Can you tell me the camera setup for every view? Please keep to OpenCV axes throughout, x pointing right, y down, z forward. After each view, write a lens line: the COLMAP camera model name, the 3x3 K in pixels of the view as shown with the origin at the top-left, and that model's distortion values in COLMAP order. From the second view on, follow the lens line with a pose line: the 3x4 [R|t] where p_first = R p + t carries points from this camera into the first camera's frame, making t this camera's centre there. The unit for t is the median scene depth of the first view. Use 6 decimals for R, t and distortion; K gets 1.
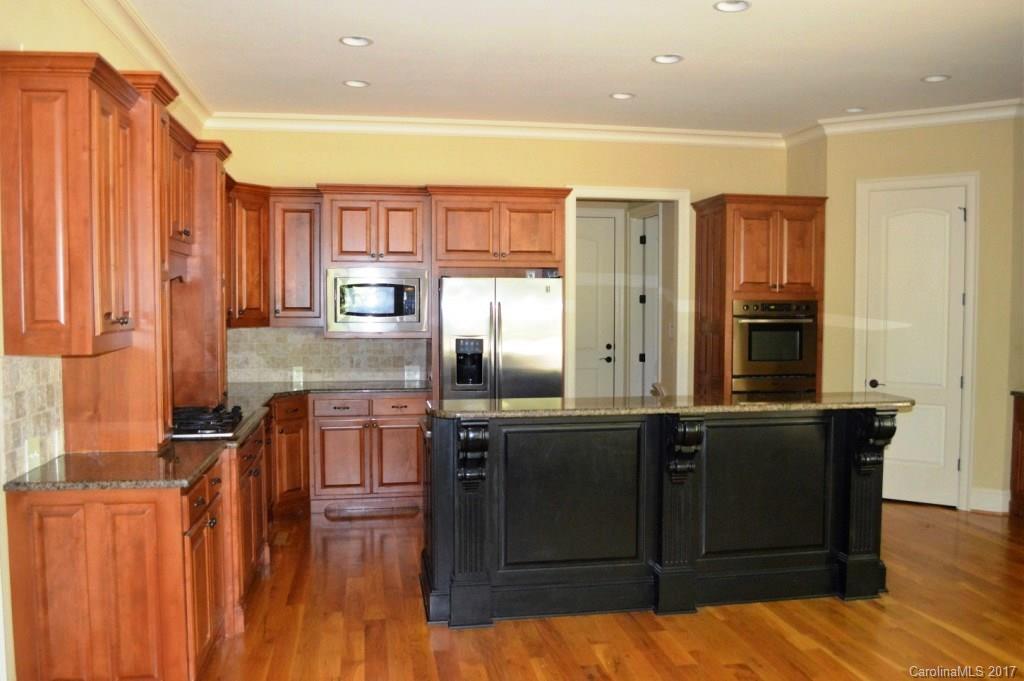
lens RADIAL K [[850.8, 0, 512.0], [0, 850.8, 340.5], [0, 0, 1]] dist [-0.091267, 0.000409]
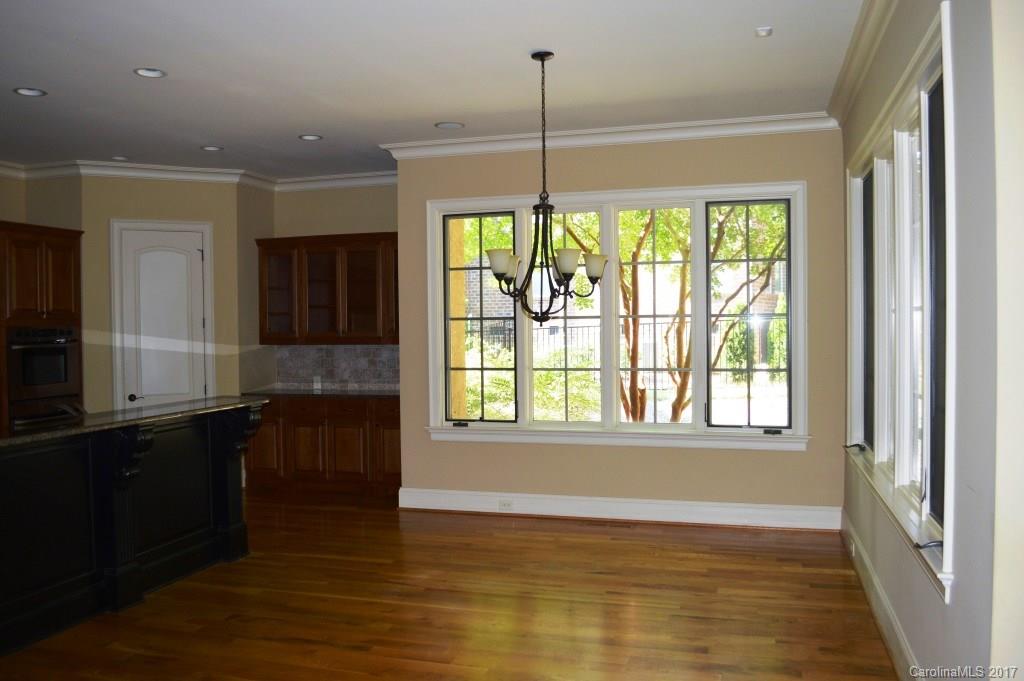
lens RADIAL K [[824.5, 0, 512.0], [0, 824.5, 340.5], [0, 0, 1]] dist [-0.076087, -0.009915]
pose [[0.437861, -0.023317, 0.898740, -0.359473], [0.050613, 0.998718, 0.001253, -0.001358], [-0.897617, 0.044940, 0.438480, 0.043855]]
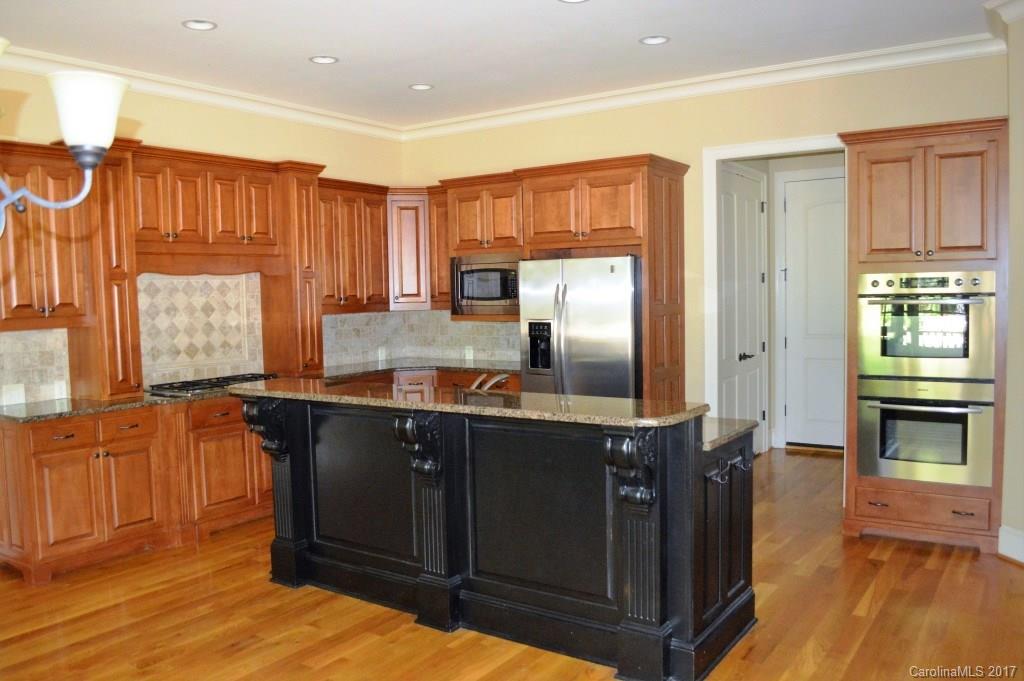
lens RADIAL K [[824.5, 0, 512.0], [0, 824.5, 340.5], [0, 0, 1]] dist [-0.076087, -0.009915]
pose [[0.716966, 0.025615, -0.696637, 0.589122], [-0.007761, 0.999556, 0.028766, -0.008014], [0.697065, -0.015217, 0.716846, 0.291678]]
